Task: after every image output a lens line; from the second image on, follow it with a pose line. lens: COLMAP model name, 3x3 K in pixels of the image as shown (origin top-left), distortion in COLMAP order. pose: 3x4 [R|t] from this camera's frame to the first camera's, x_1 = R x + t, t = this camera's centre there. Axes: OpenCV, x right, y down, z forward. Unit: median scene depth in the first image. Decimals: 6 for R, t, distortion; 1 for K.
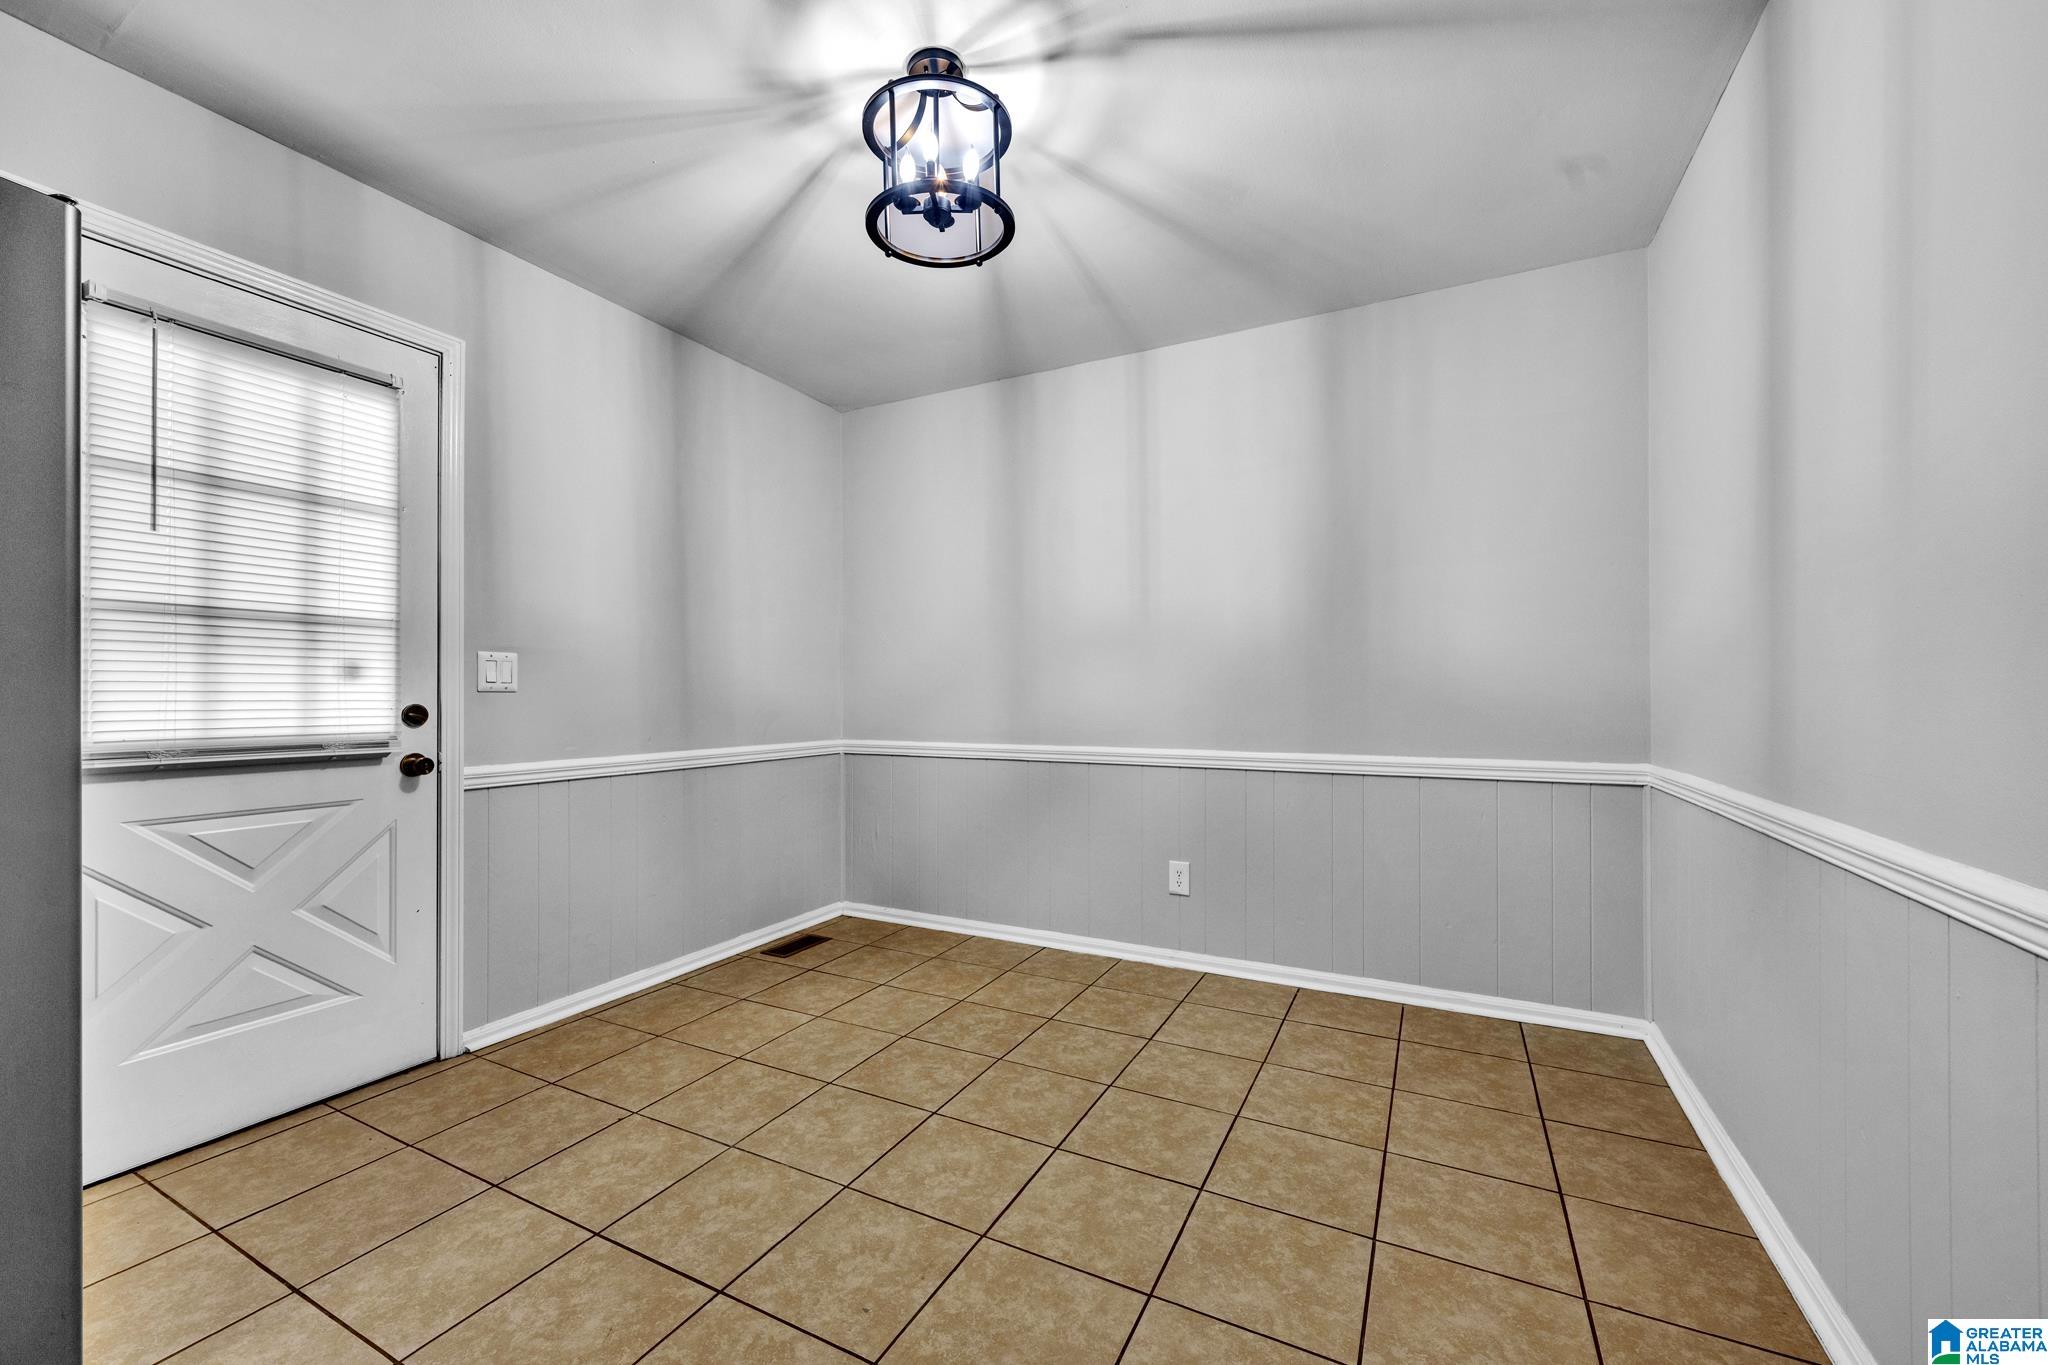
lens RADIAL K [[802.9, 0, 1024.6], [0, 802.9, 691.3], [0, 0, 1]] dist [-0.000116, 0.000183]
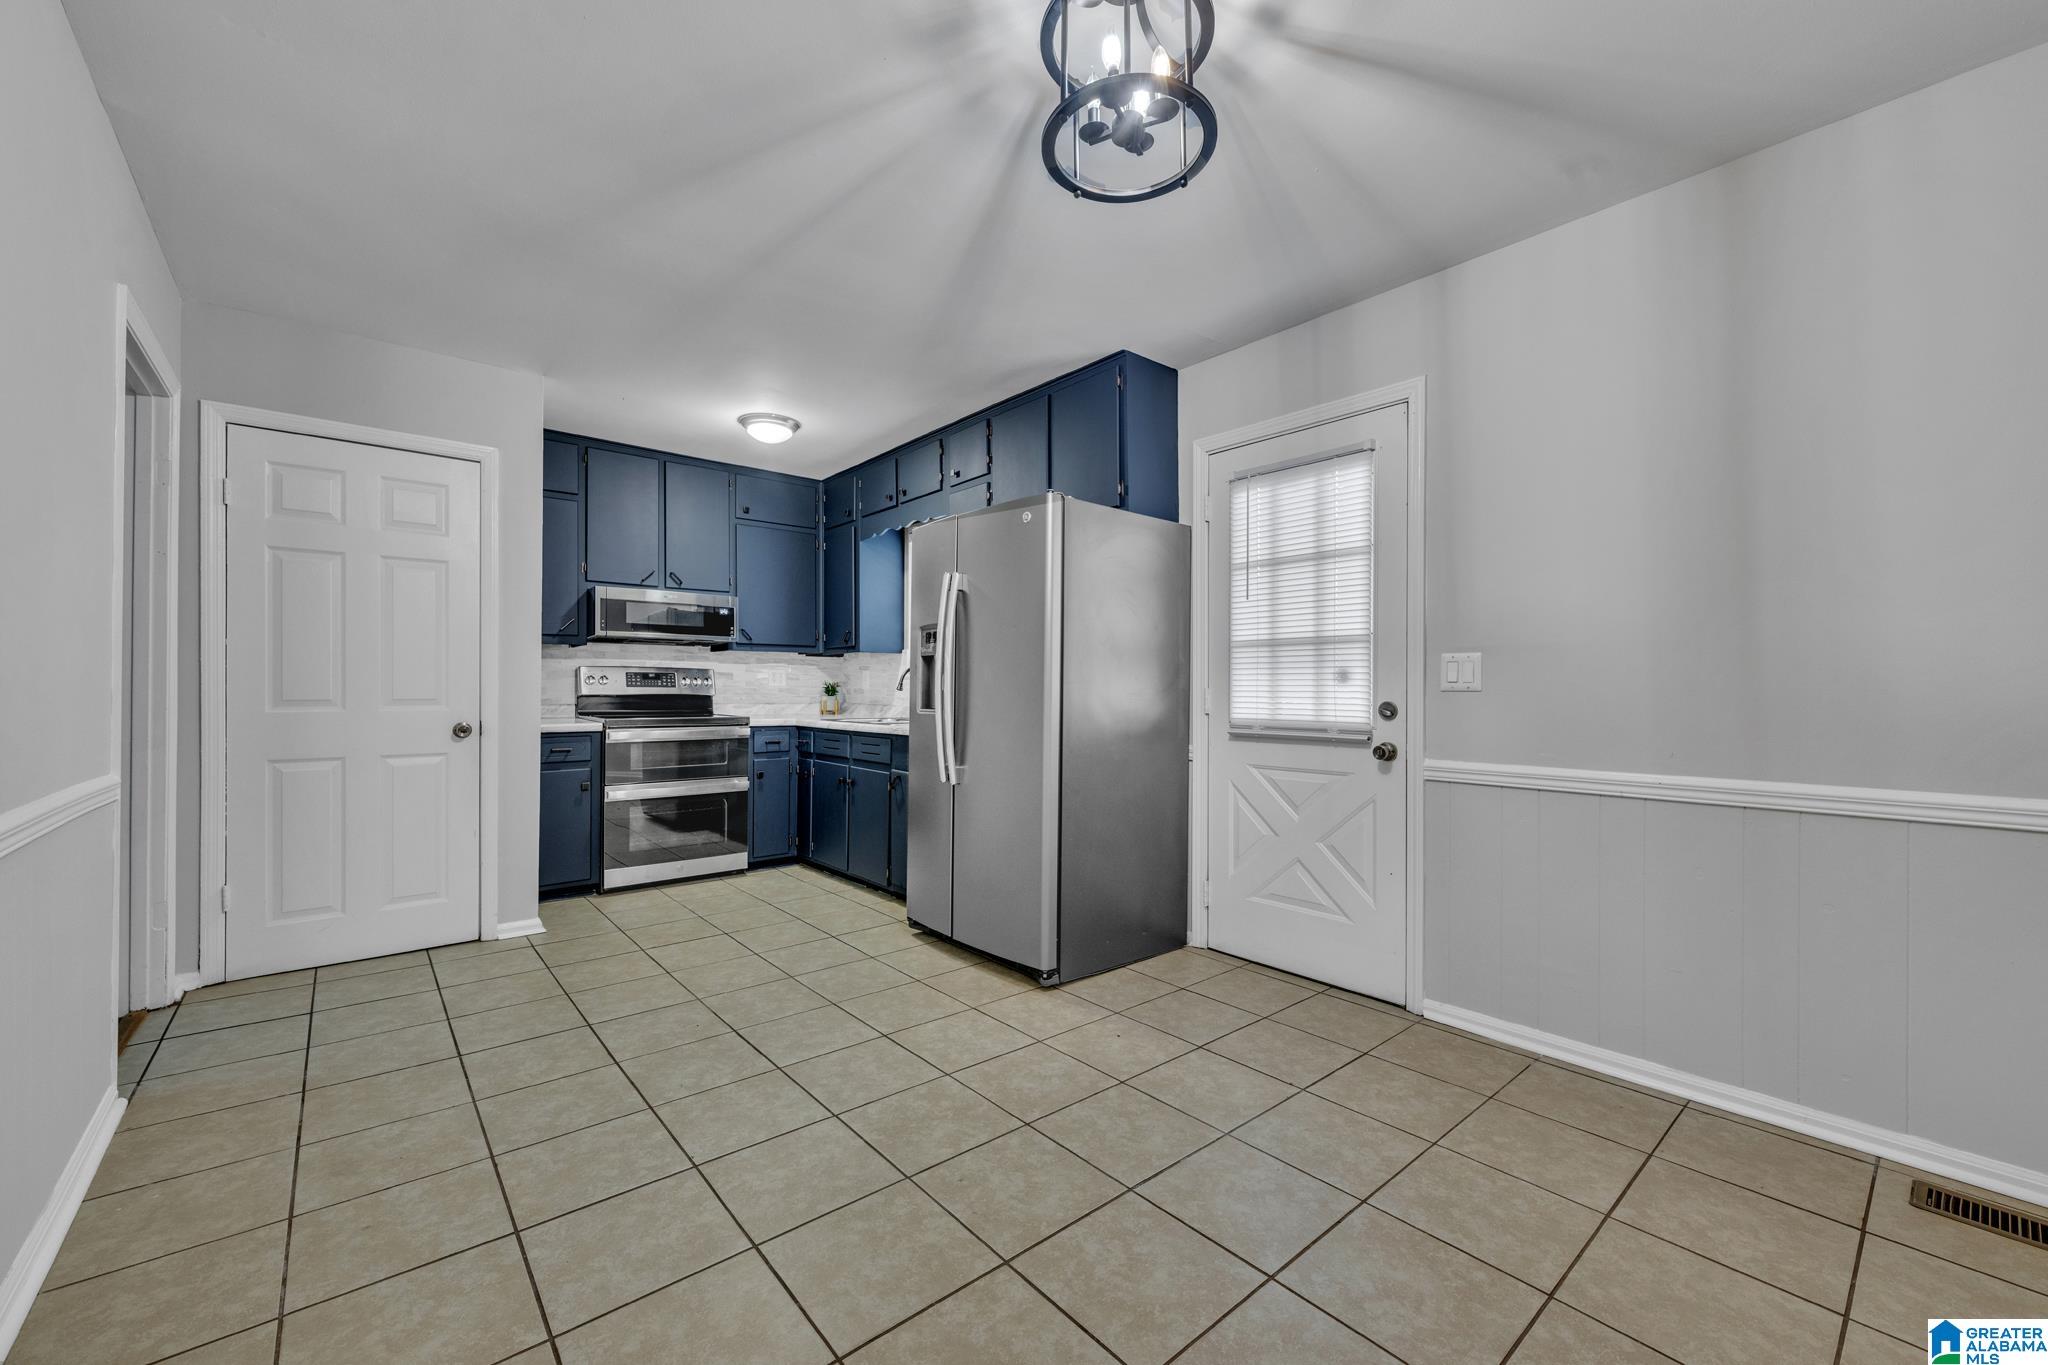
lens RADIAL K [[802.9, 0, 1024.6], [0, 802.9, 691.3], [0, 0, 1]] dist [-0.000116, 0.000183]
pose [[-0.379915, -0.003905, -0.925013, 0.595092], [-0.001553, 0.999992, -0.003584, 0.006052], [0.925020, 0.000075, -0.379918, 1.003126]]
